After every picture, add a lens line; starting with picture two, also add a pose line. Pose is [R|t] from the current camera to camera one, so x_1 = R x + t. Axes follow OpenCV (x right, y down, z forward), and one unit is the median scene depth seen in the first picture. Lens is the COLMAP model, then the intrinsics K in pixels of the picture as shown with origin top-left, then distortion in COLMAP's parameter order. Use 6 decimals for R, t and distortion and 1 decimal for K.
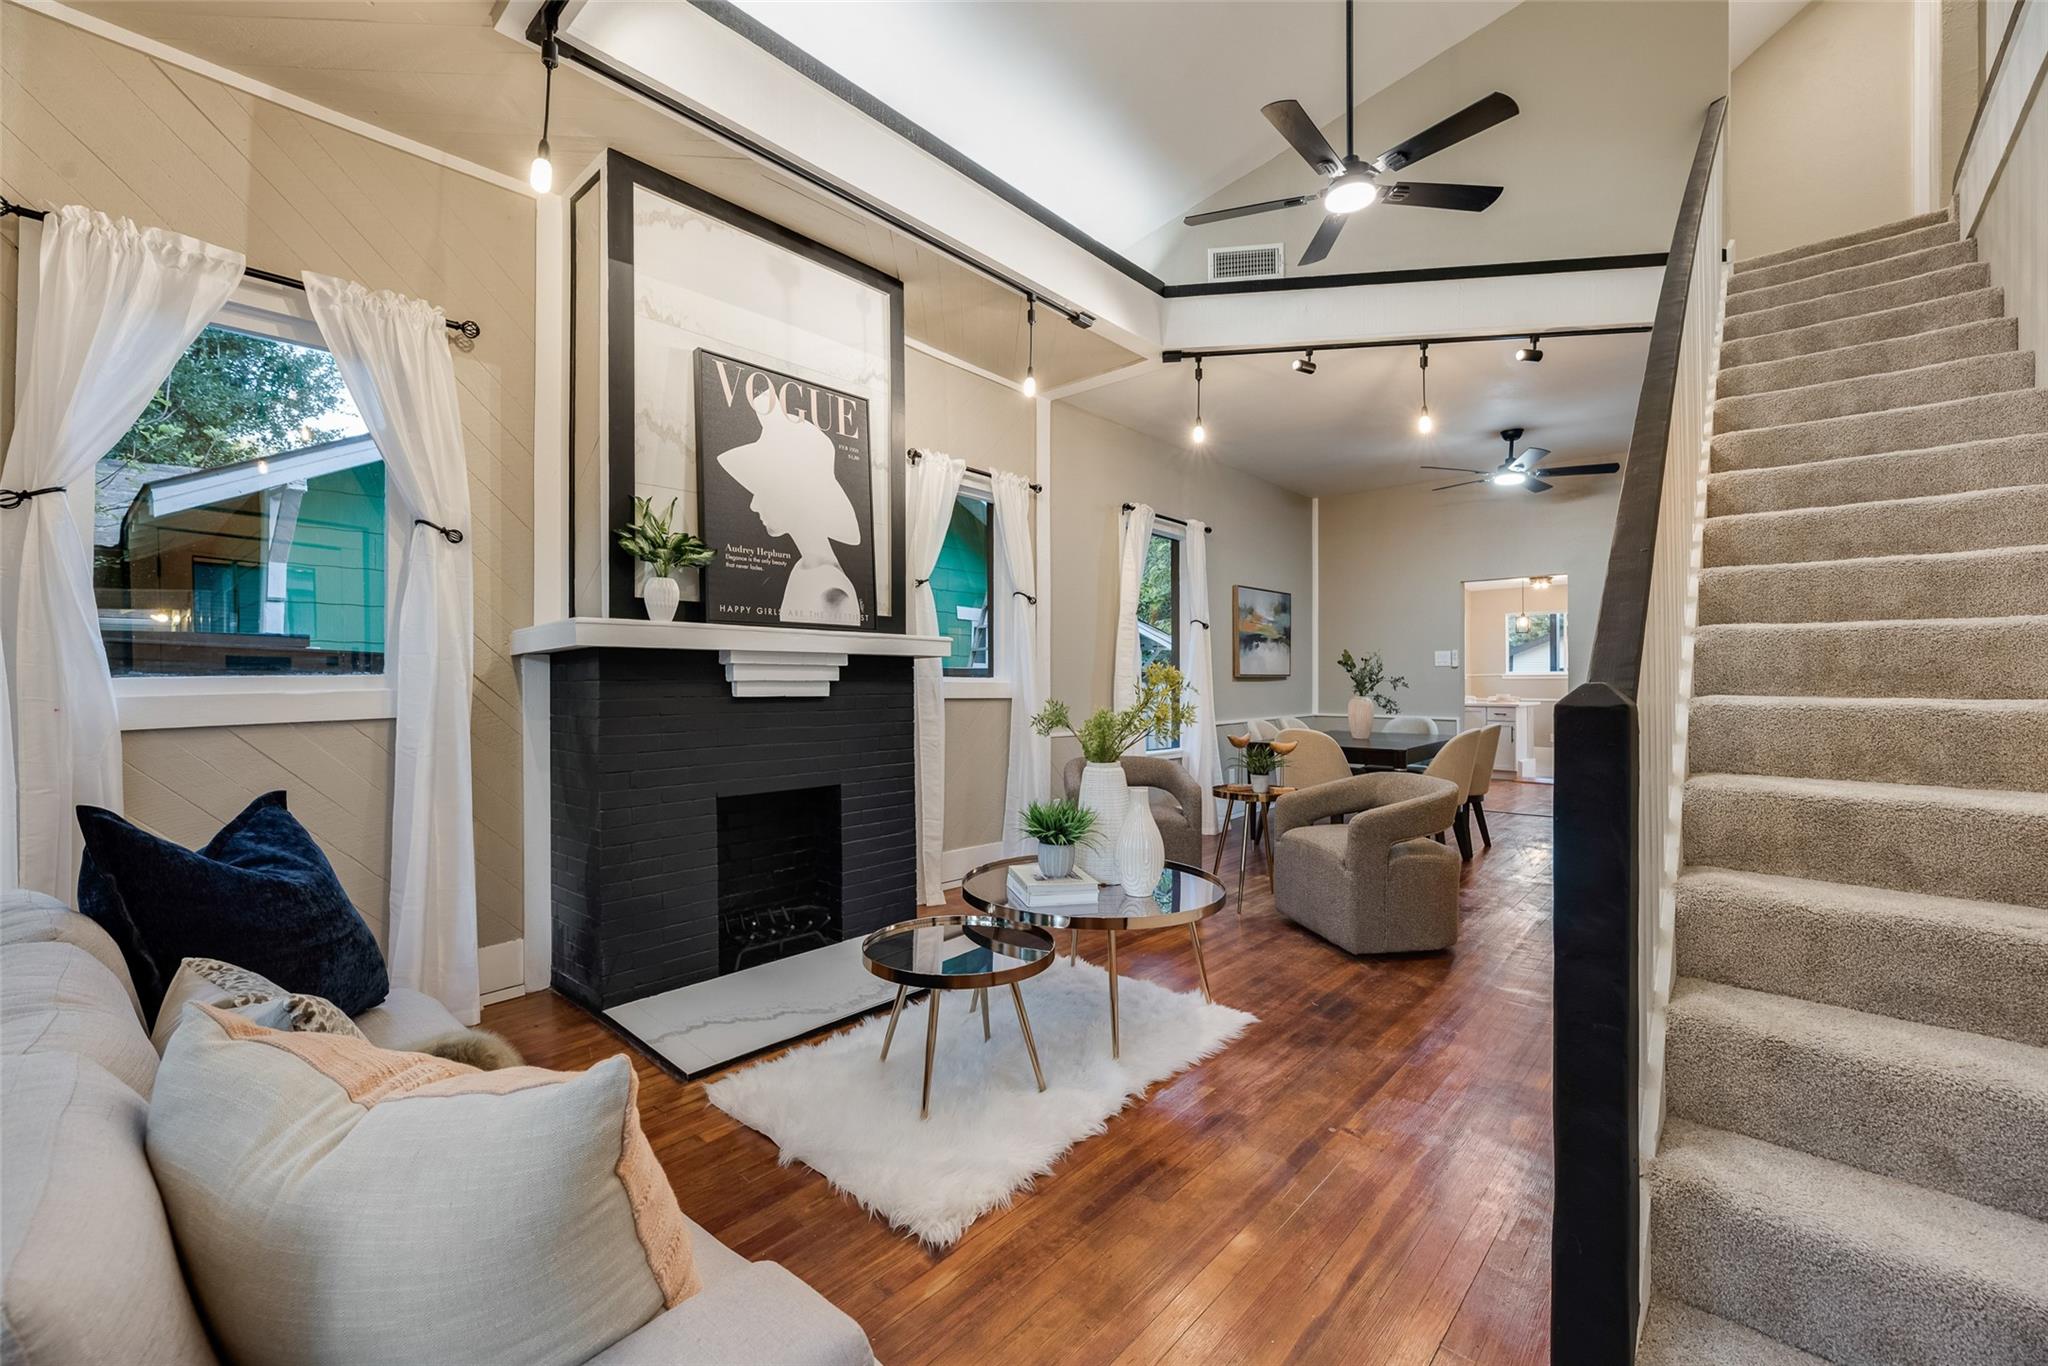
lens RADIAL K [[817.1, 0, 1023.4], [0, 817.1, 686.8], [0, 0, 1]] dist [-0.000287, 0.000252]
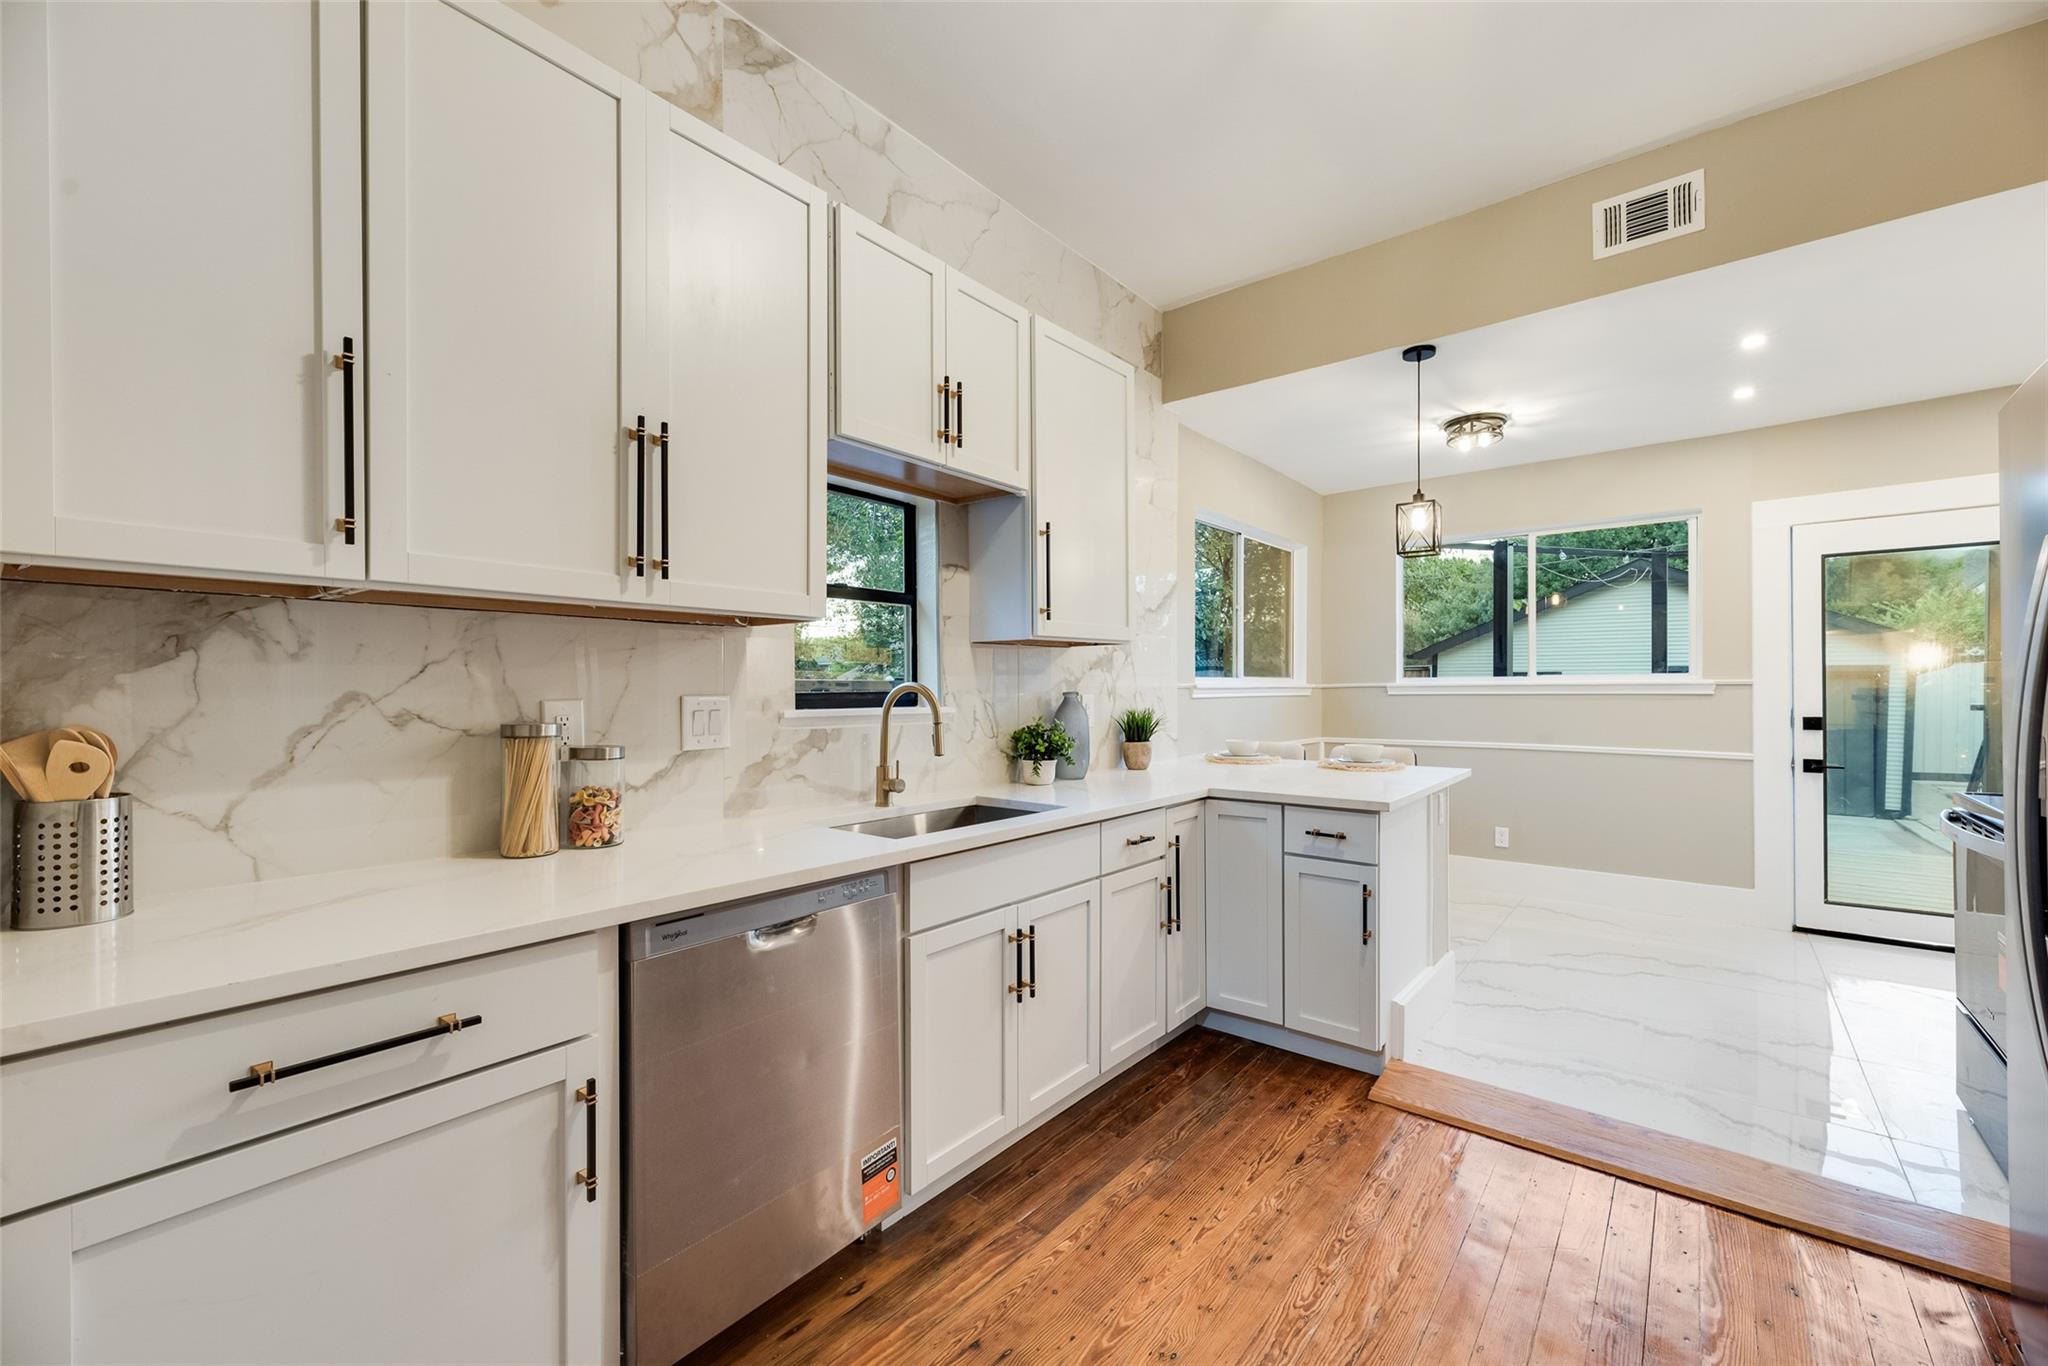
lens RADIAL K [[817.1, 0, 1023.4], [0, 817.1, 686.8], [0, 0, 1]] dist [-0.000287, 0.000252]
pose [[0.998453, -0.002317, 0.055560, 0.620686], [0.002961, 0.999929, -0.011528, -0.017366], [-0.055530, 0.011675, 0.998389, 0.977429]]
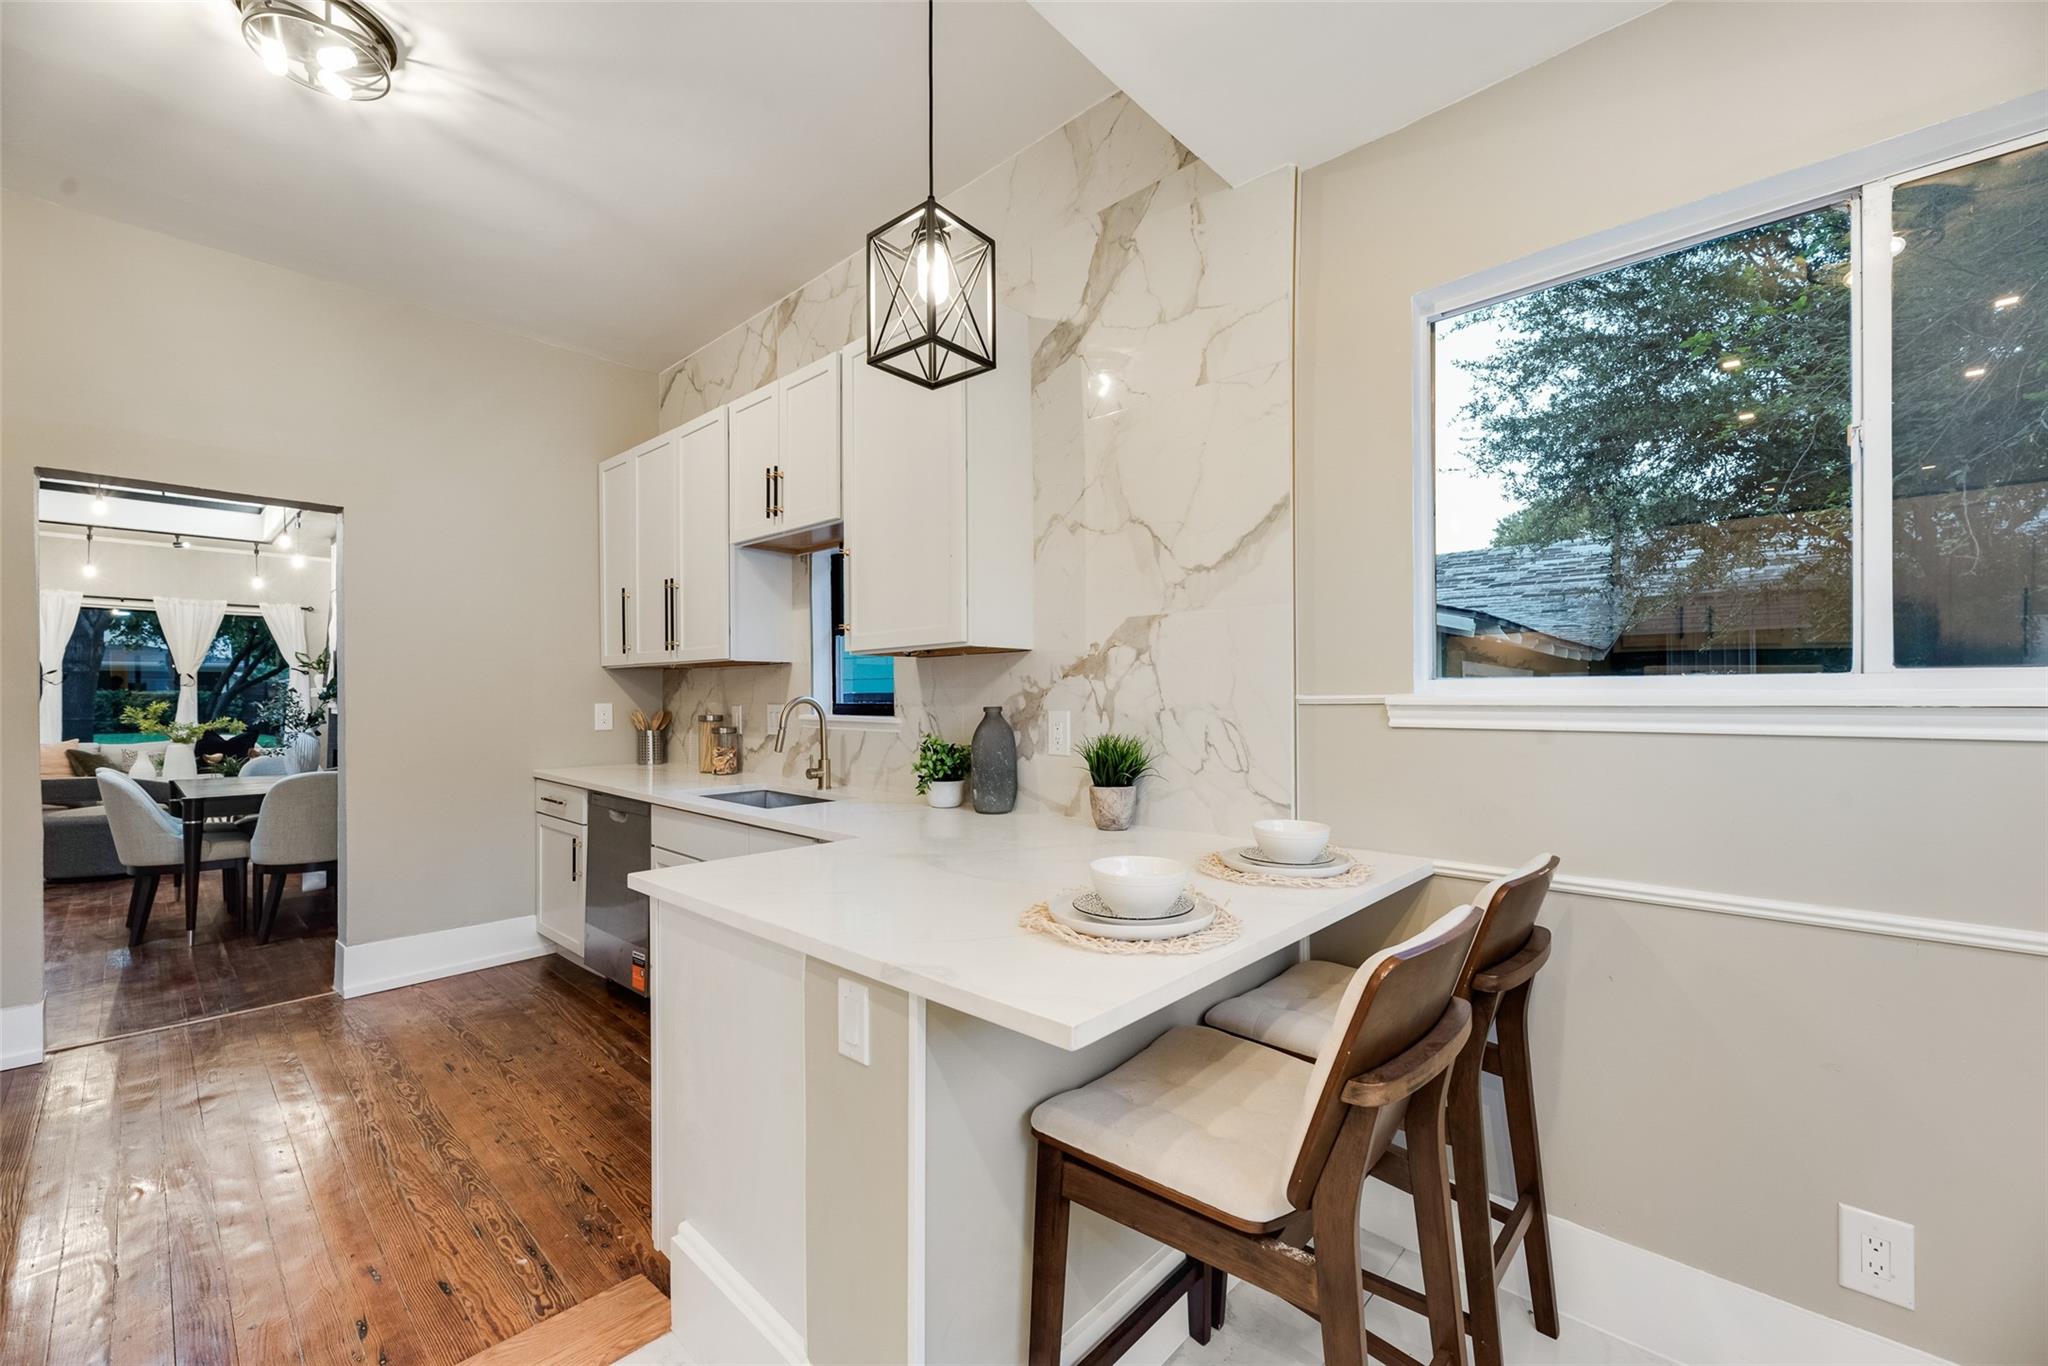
lens RADIAL K [[817.1, 0, 1023.4], [0, 817.1, 686.8], [0, 0, 1]] dist [-0.000287, 0.000252]
pose [[-0.006449, -0.009138, -0.999937, 1.172718], [-0.010340, 0.999905, -0.009071, -0.027835], [0.999926, 0.010281, -0.006543, 1.586265]]
